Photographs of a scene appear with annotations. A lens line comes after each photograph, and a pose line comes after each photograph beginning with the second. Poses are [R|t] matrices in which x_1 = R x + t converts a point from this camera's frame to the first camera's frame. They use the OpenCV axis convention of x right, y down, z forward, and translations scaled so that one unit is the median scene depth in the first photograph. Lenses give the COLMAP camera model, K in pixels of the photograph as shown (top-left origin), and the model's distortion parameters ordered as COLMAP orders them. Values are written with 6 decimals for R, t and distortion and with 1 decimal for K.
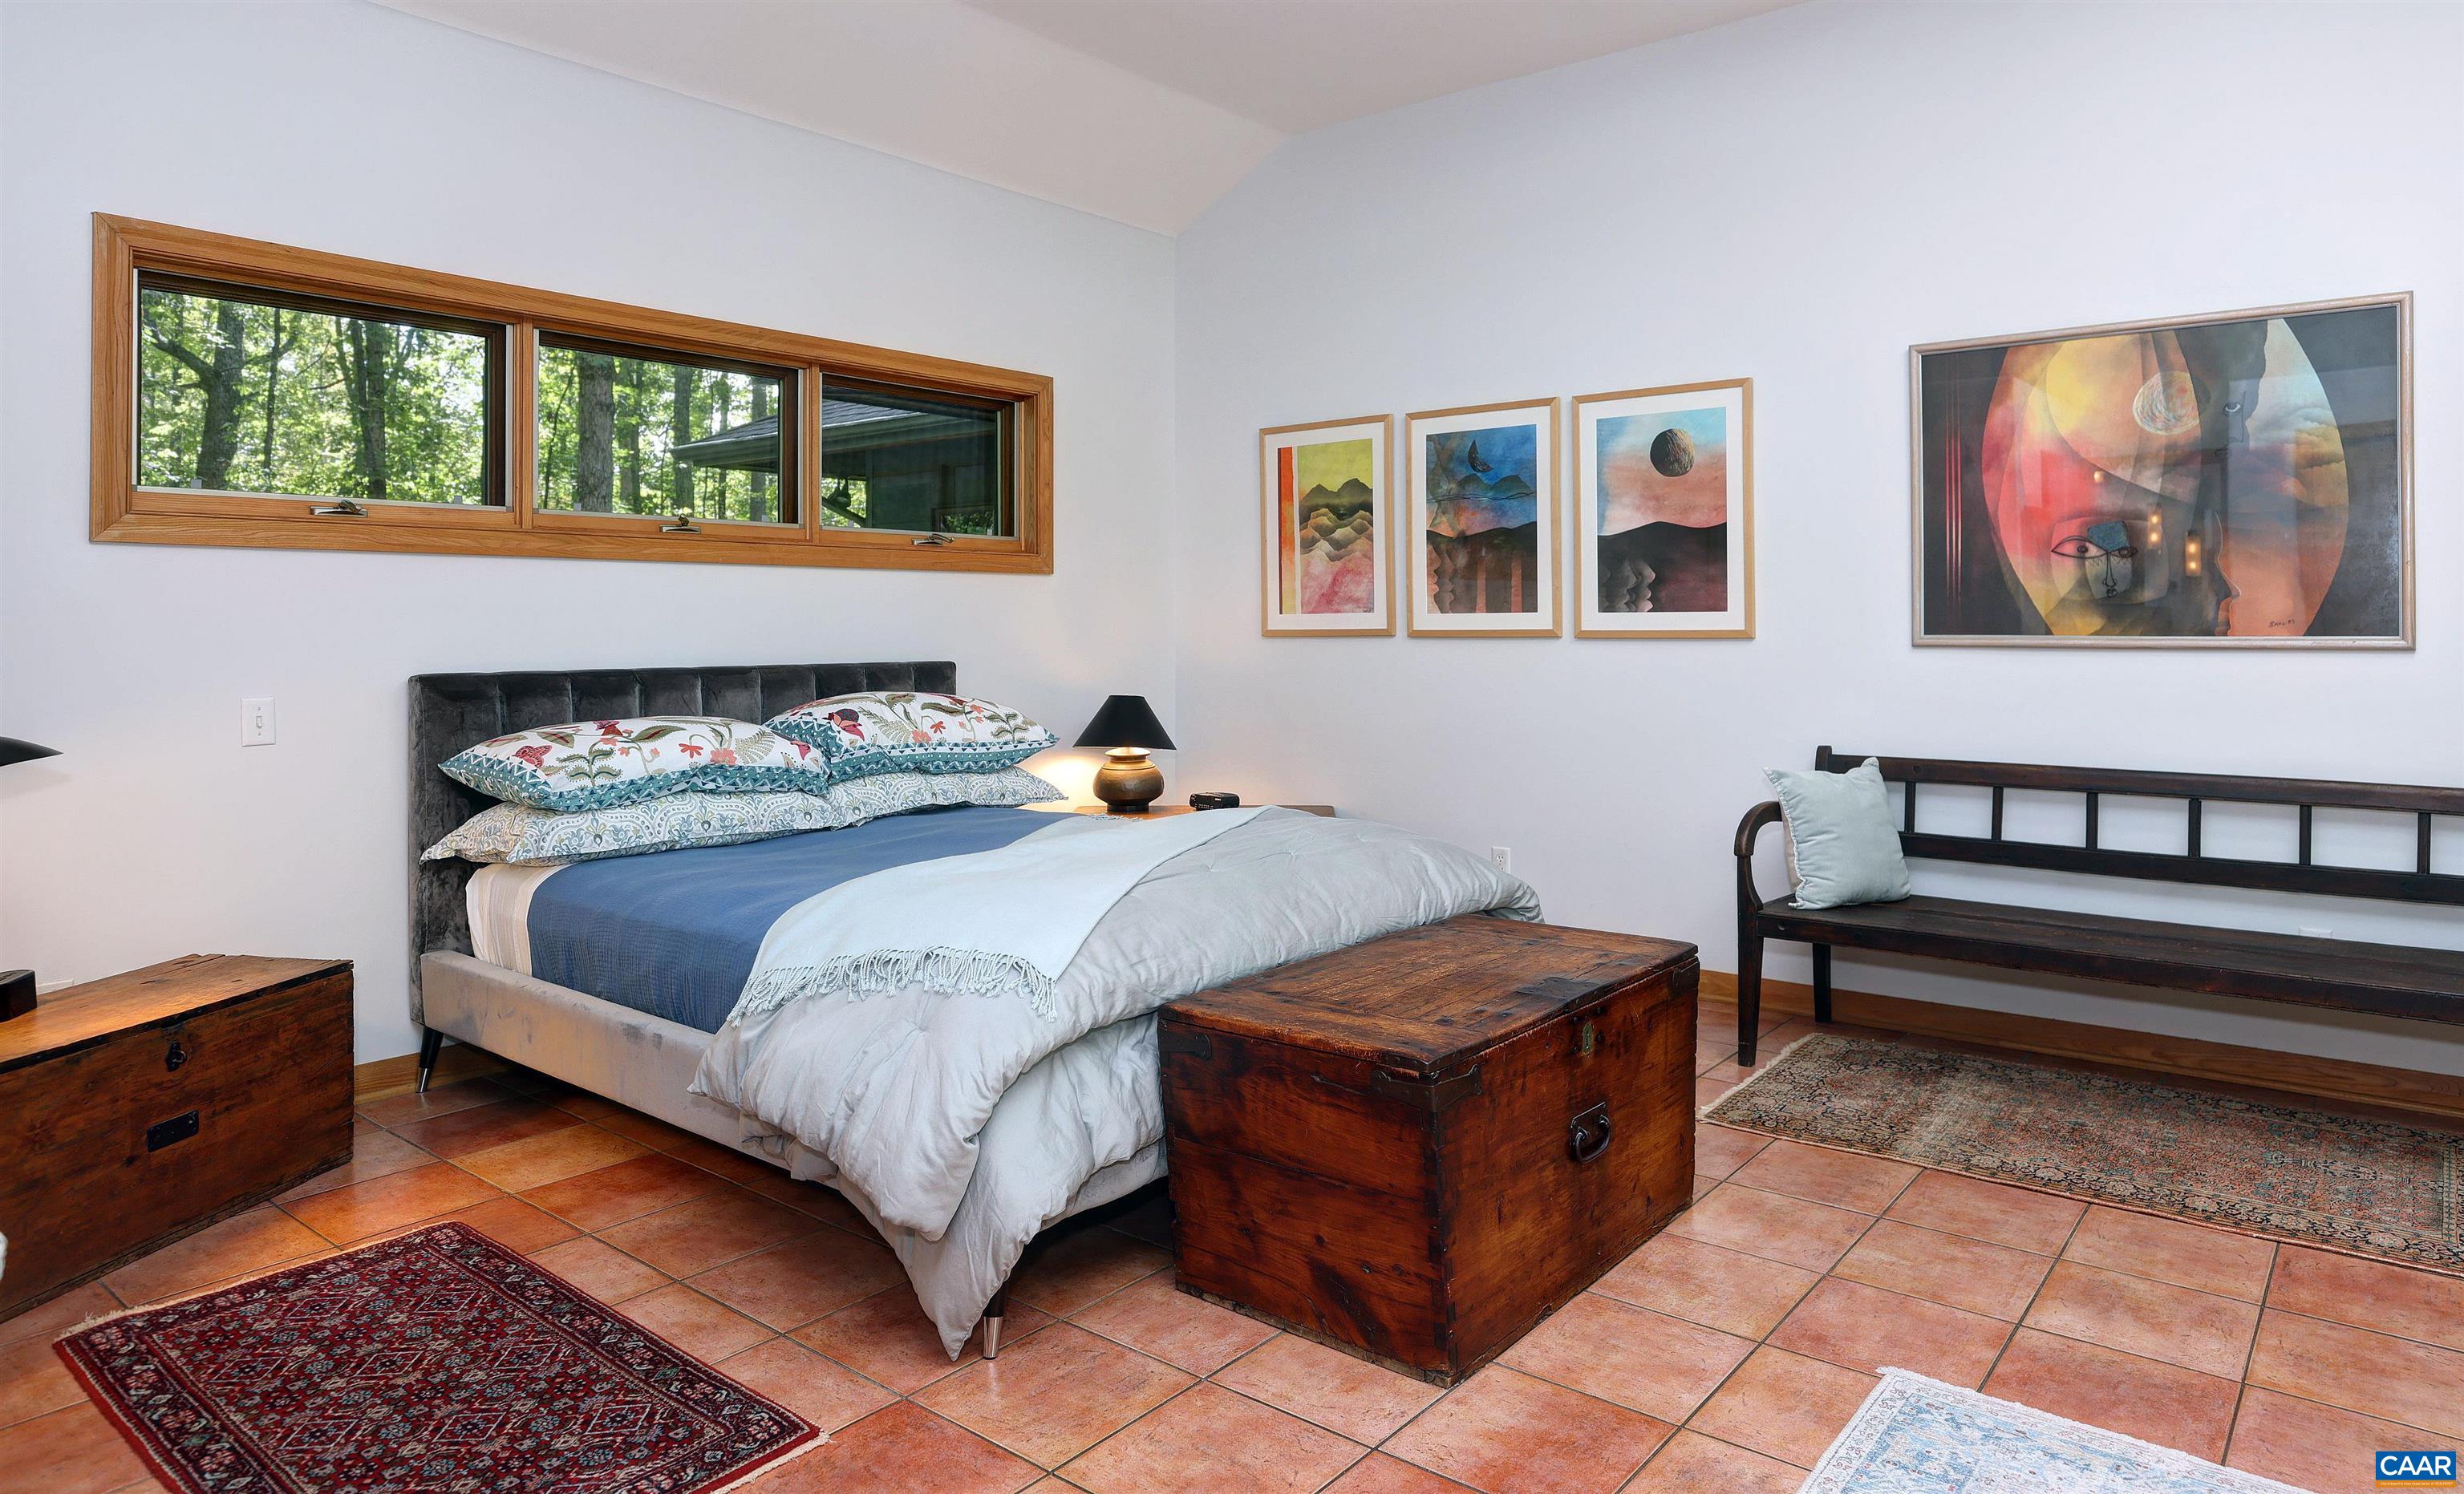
lens RADIAL K [[1463.2, 0, 1253.1], [0, 1463.2, 622.2], [0, 0, 1]] dist [-0.017328, 0.004012]
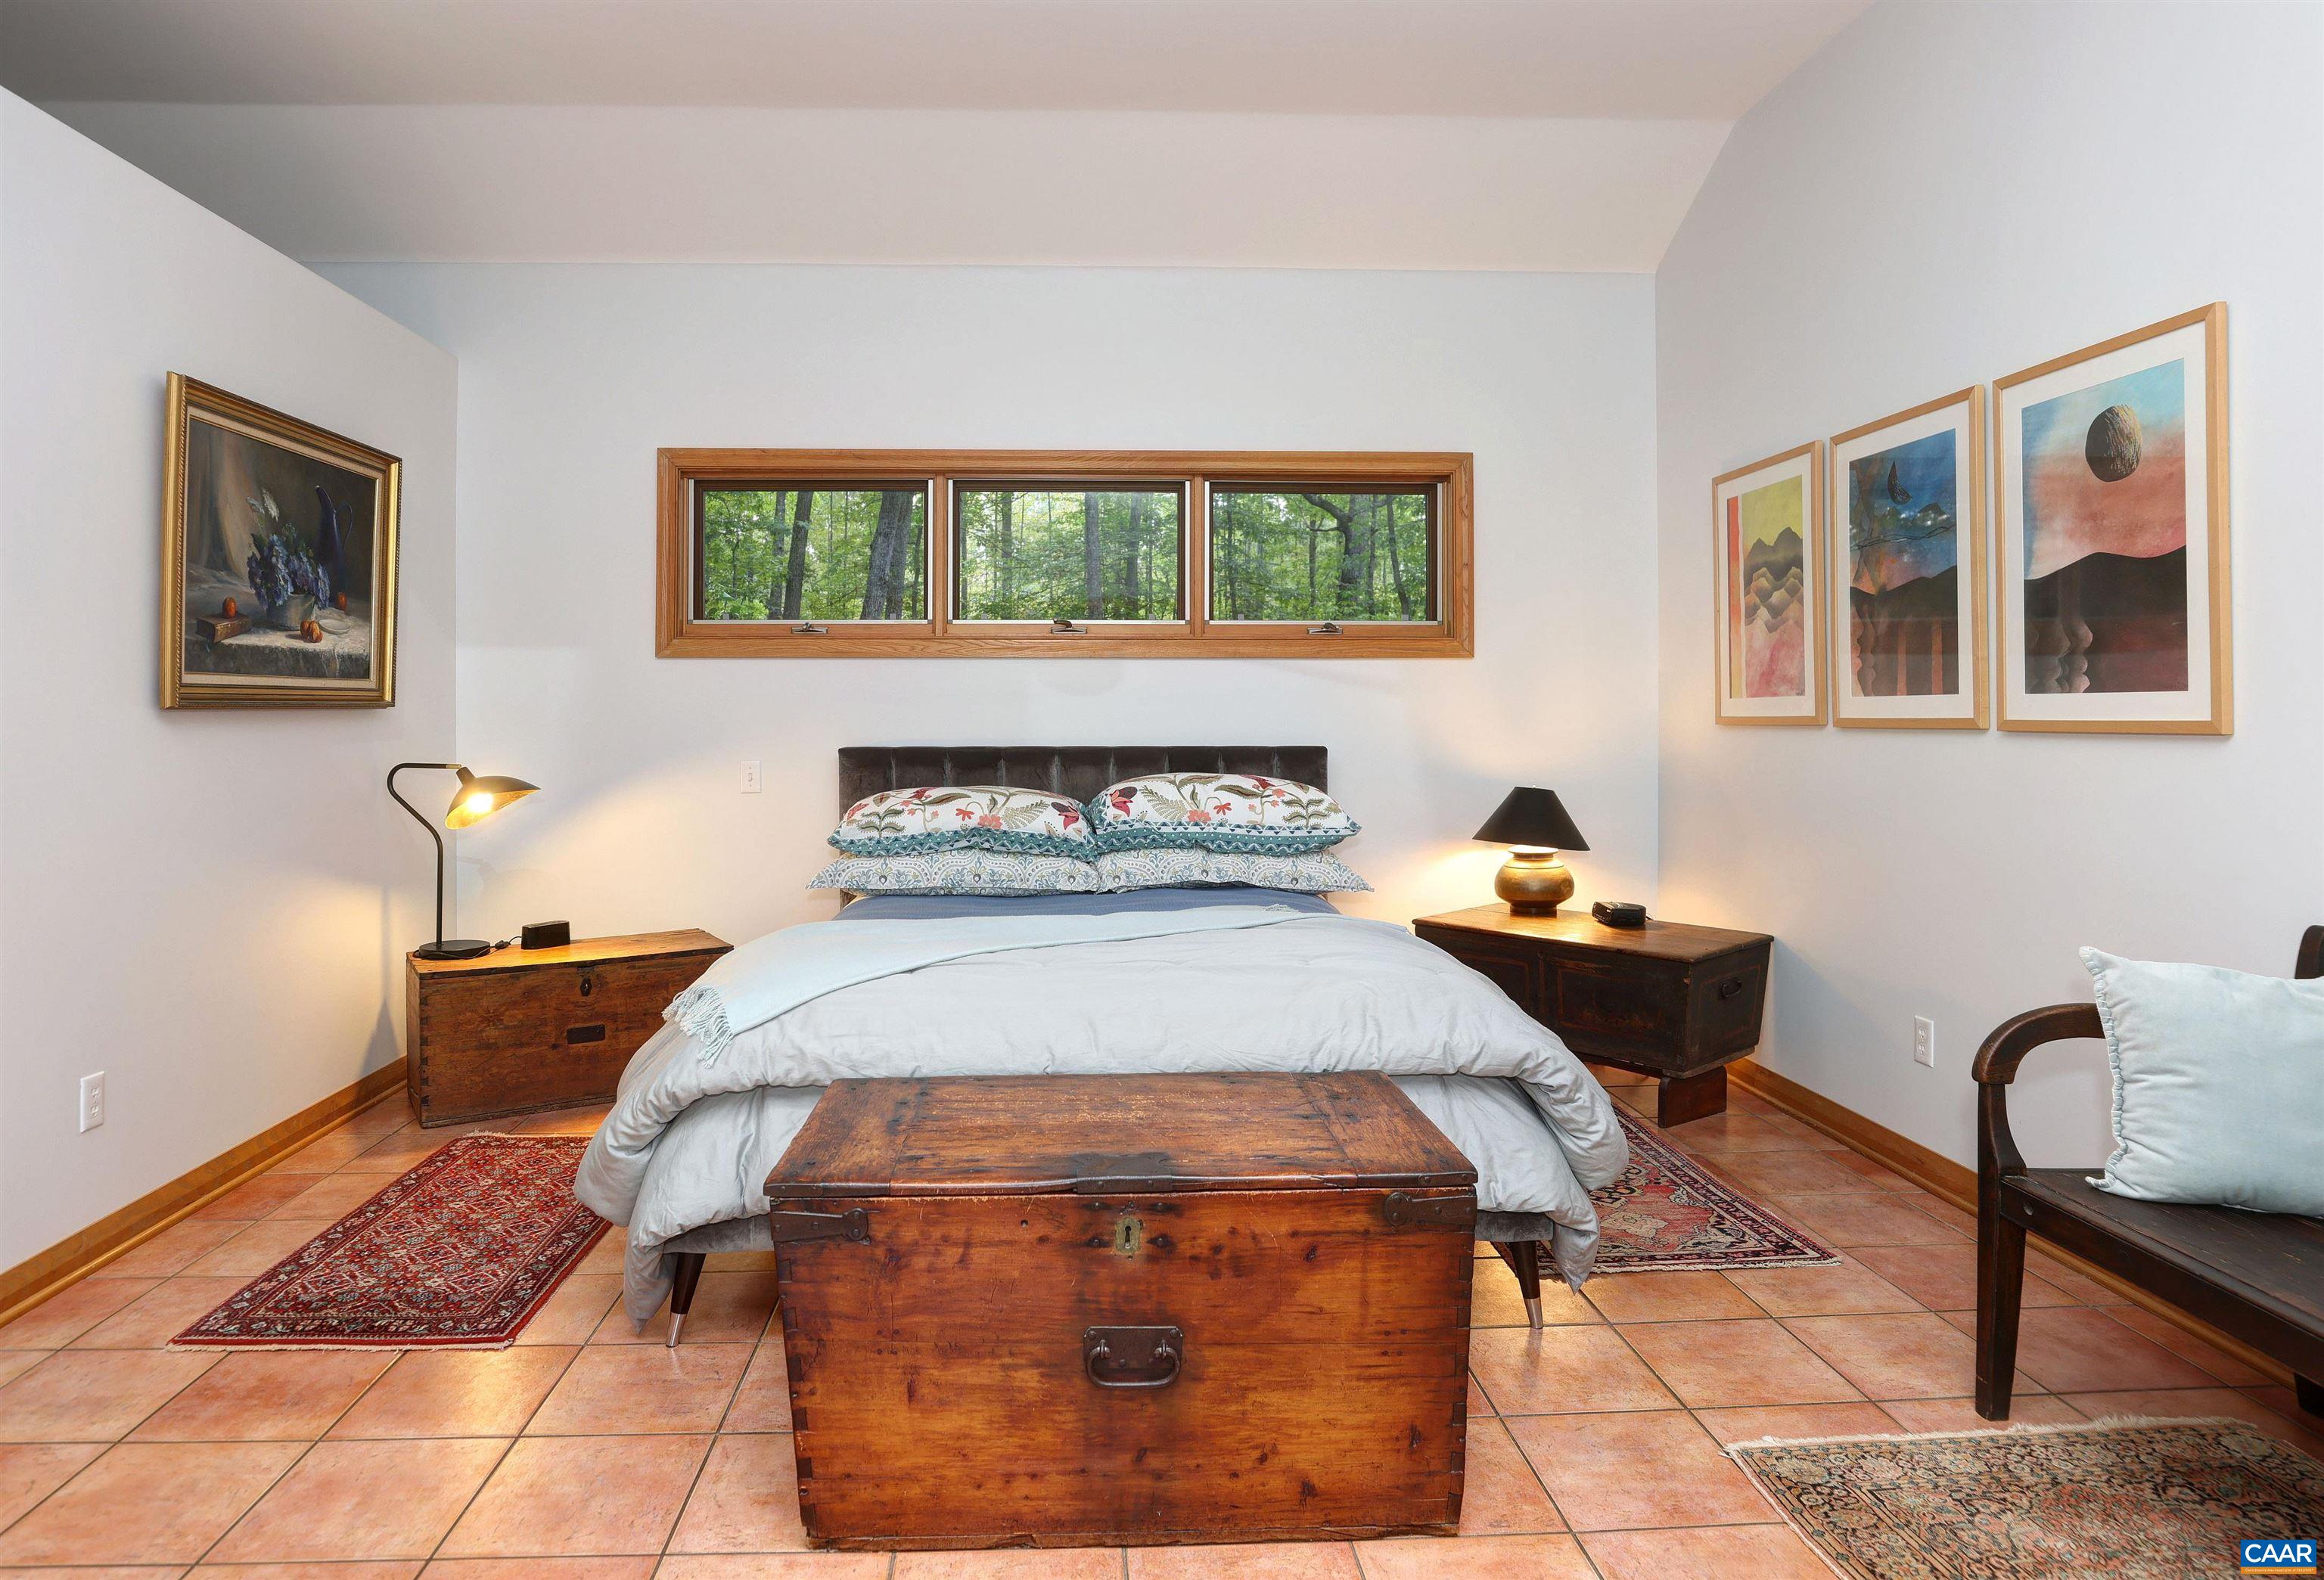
lens RADIAL K [[1336.5, 0, 1106.6], [0, 1336.5, 705.5], [0, 0, 1]] dist [-0.028569, 0.004424]
pose [[0.661012, -0.001714, -0.750374, 0.438581], [0.001162, 0.999999, -0.001261, -0.001069], [0.750375, -0.000038, 0.661013, 0.294699]]
